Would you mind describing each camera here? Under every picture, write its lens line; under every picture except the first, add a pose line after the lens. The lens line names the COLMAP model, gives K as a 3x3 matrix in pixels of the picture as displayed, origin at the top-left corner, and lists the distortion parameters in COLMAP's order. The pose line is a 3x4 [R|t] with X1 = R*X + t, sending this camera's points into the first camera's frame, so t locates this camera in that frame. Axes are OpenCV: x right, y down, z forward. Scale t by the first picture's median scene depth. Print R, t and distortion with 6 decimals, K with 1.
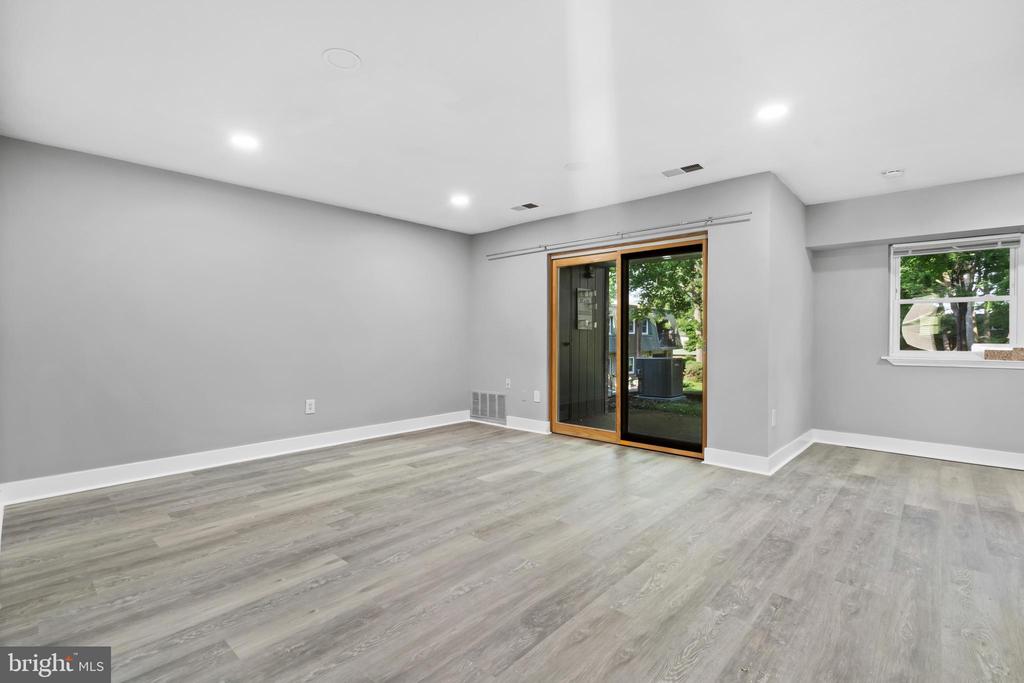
lens RADIAL K [[458.6, 0, 520.3], [0, 458.6, 331.7], [0, 0, 1]] dist [-0.000693, 0.000215]
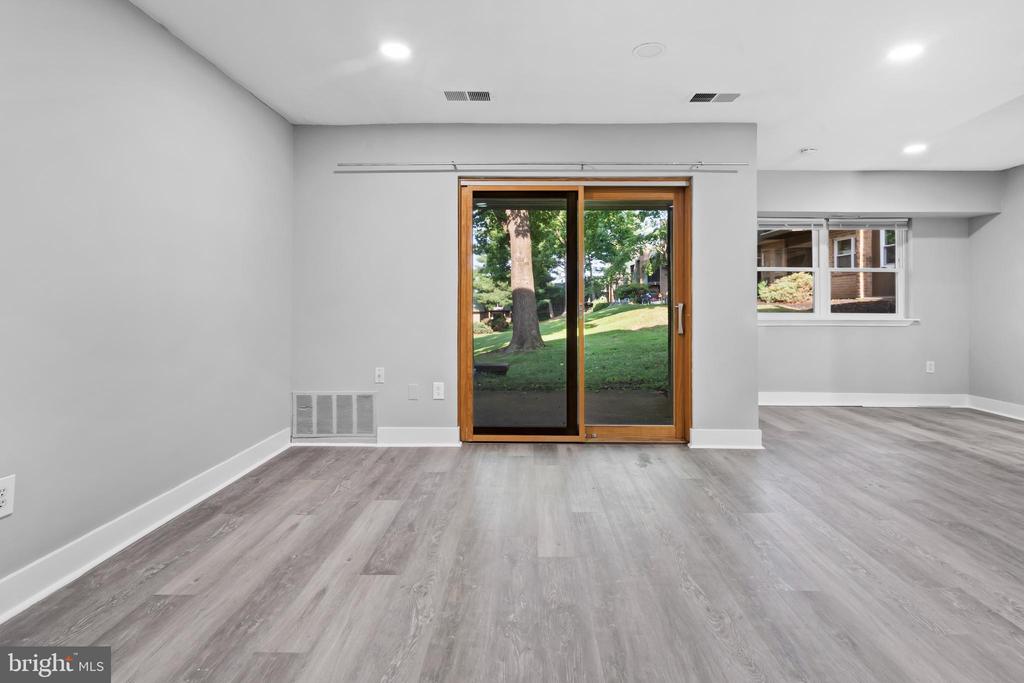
lens RADIAL K [[498.1, 0, 506.4], [0, 498.1, 293.4], [0, 0, 1]] dist [0.003350, 0.000540]
pose [[0.757453, 0.009961, 0.652814, -0.601472], [-0.006518, 0.999949, -0.007694, 0.011294], [-0.652857, 0.001573, 0.757480, 0.666996]]
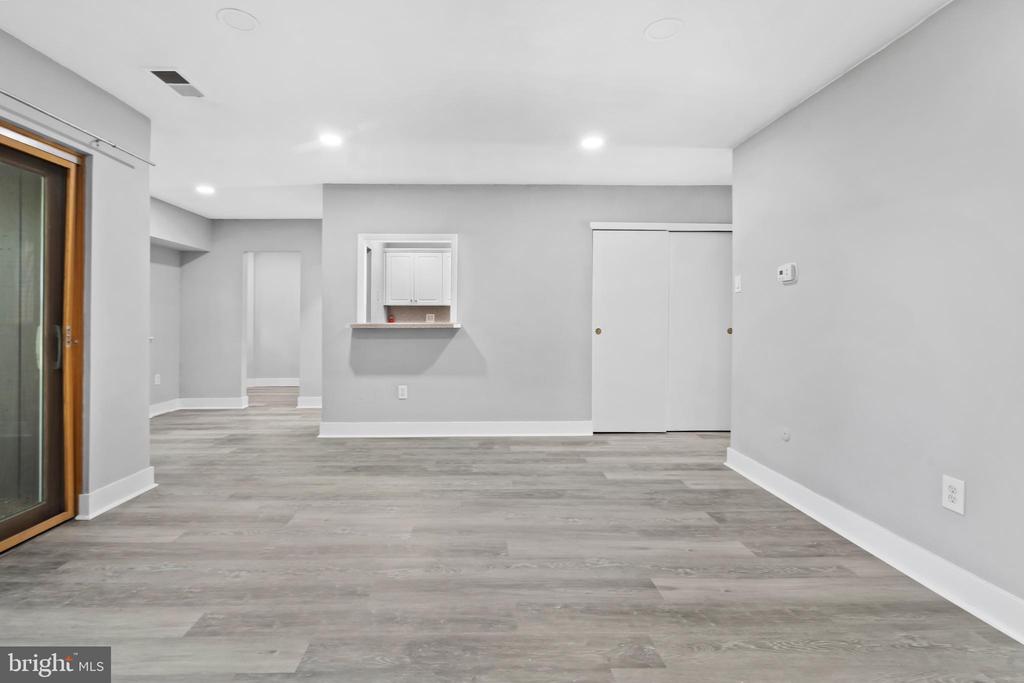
lens RADIAL K [[477.5, 0, 506.7], [0, 477.5, 316.5], [0, 0, 1]] dist [-0.001076, 0.000181]
pose [[-0.703041, 0.004545, 0.711134, -0.611691], [-0.005342, 0.999918, -0.011673, 0.013896], [-0.711129, -0.012005, -0.702959, 1.353731]]
